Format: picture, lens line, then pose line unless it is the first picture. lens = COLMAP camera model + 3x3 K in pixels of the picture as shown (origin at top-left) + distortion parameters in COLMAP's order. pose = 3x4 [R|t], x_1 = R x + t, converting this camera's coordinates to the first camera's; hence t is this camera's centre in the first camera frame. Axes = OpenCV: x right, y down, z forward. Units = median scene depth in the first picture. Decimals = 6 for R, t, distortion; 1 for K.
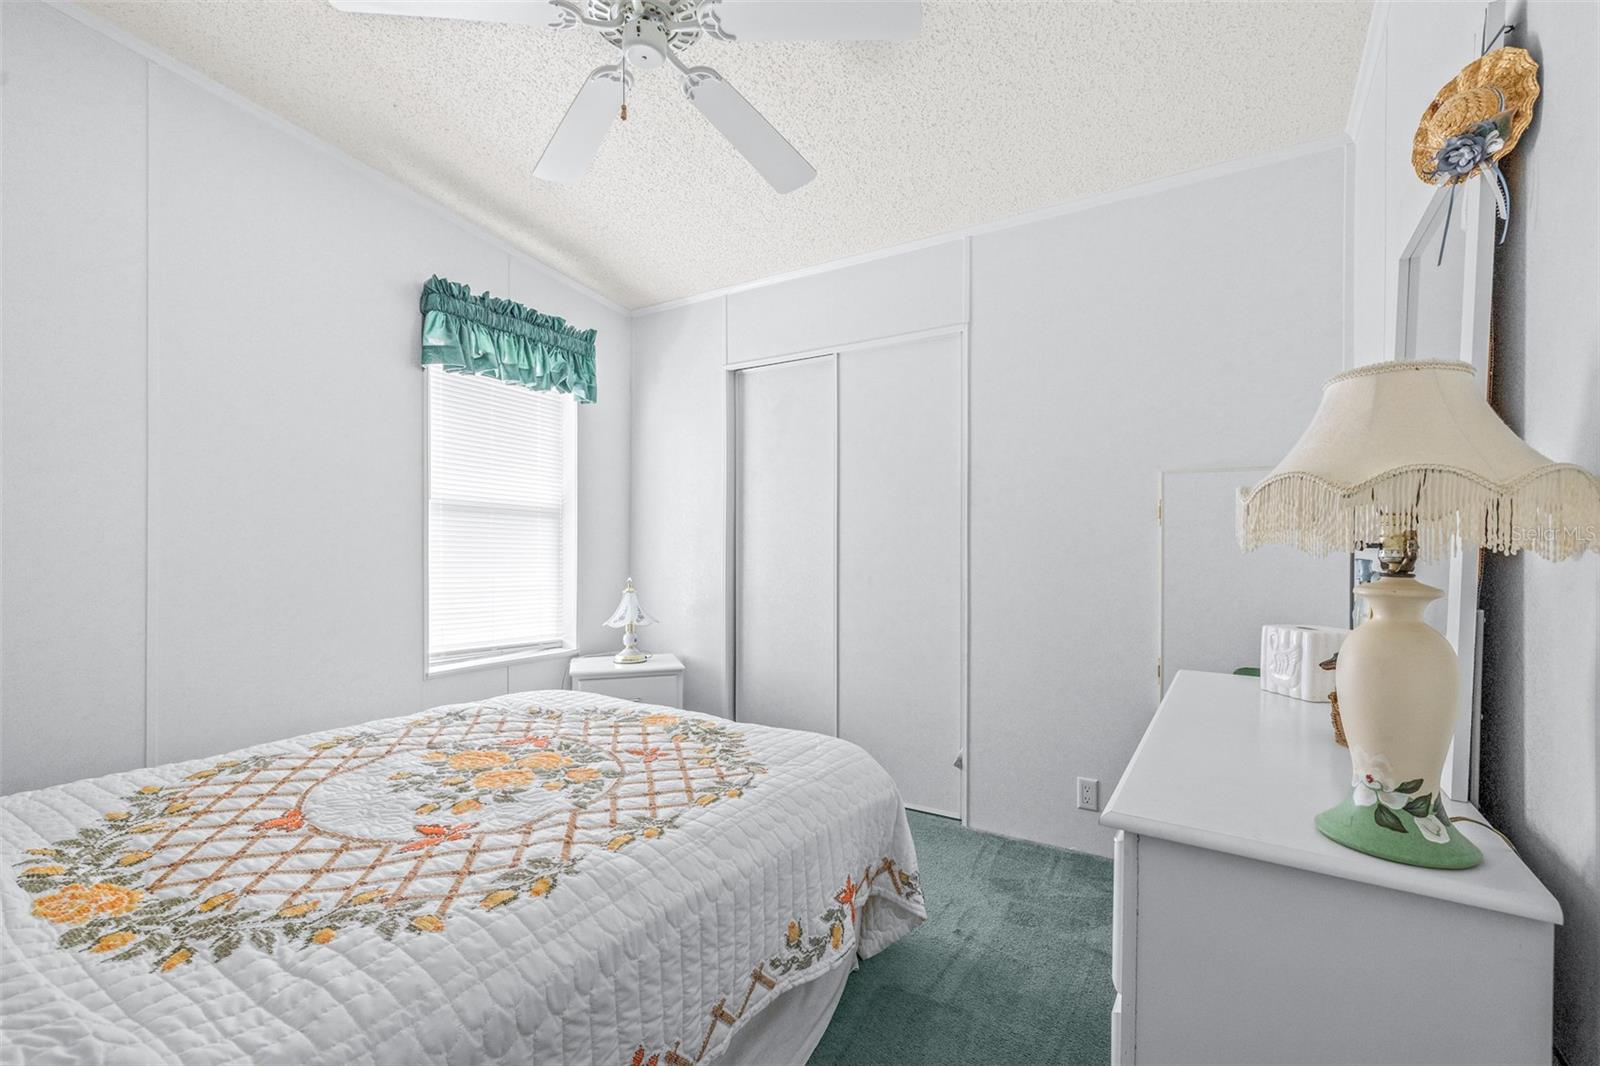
lens RADIAL K [[692.8, 0, 802.5], [0, 692.8, 547.2], [0, 0, 1]] dist [0.002582, -0.000406]
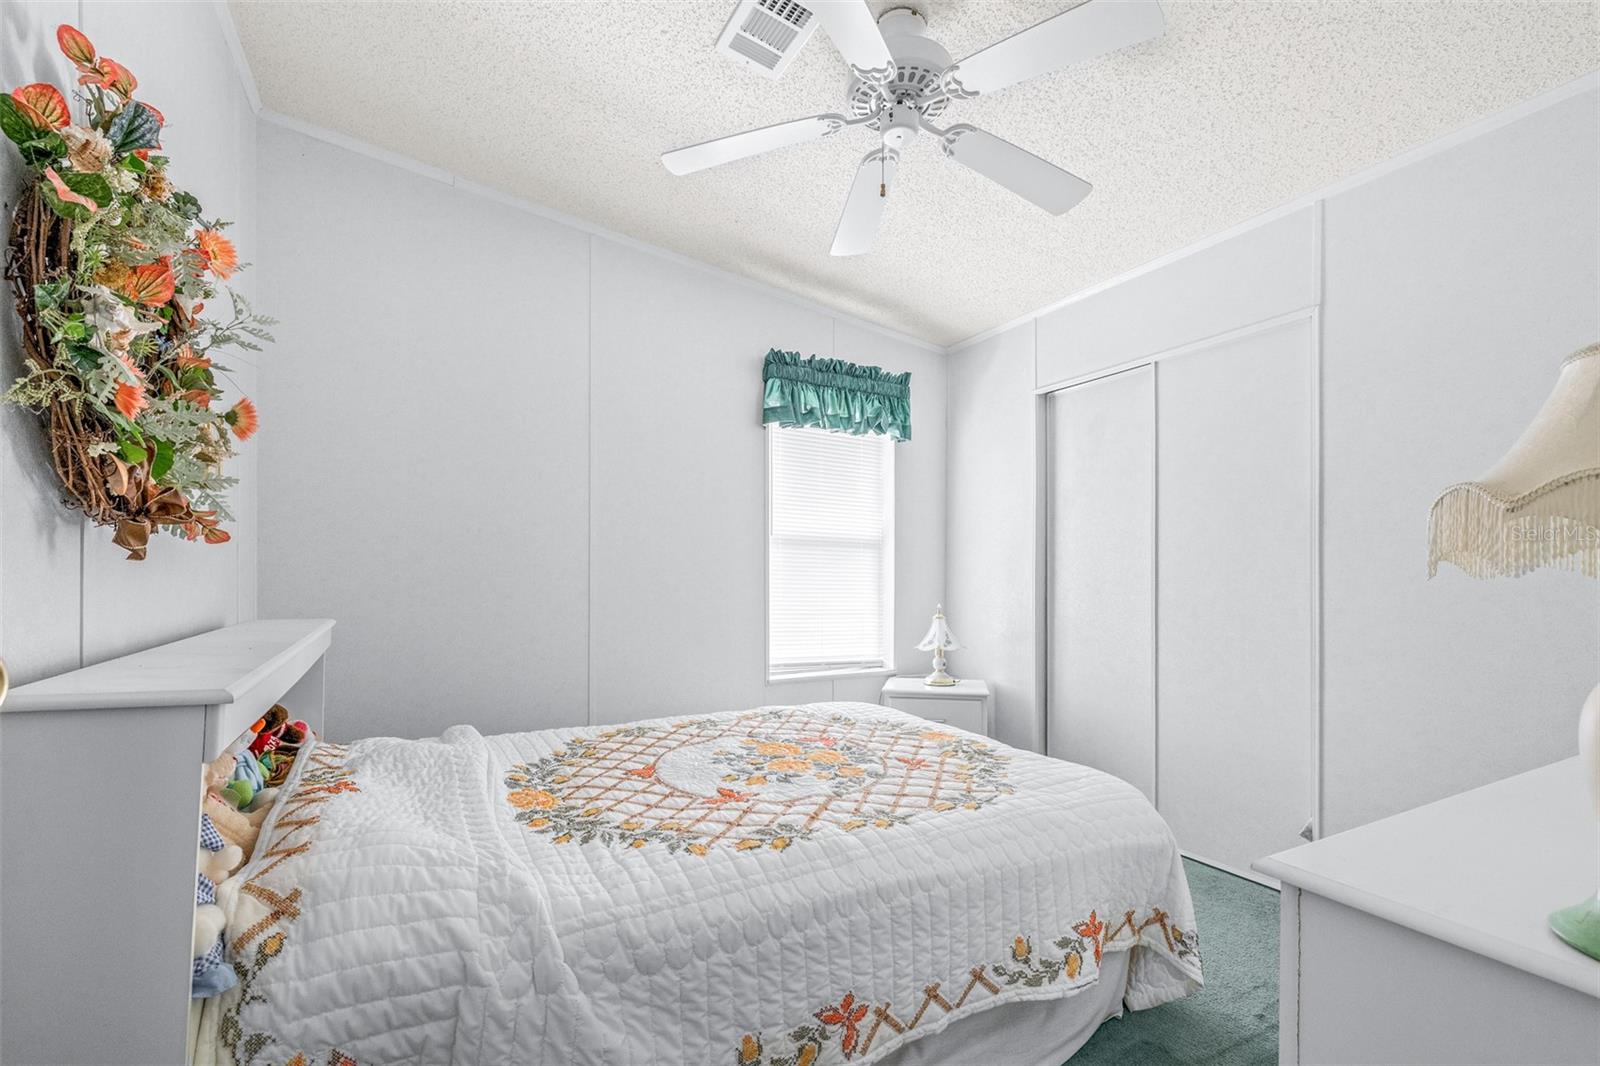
lens RADIAL K [[710.7, 0, 807.3], [0, 710.7, 573.9], [0, 0, 1]] dist [0.001351, 0.000232]
pose [[0.872561, -0.001763, -0.488501, 0.202586], [0.000411, 0.999996, -0.002875, 0.002175], [0.488504, 0.002308, 0.872559, -0.071266]]
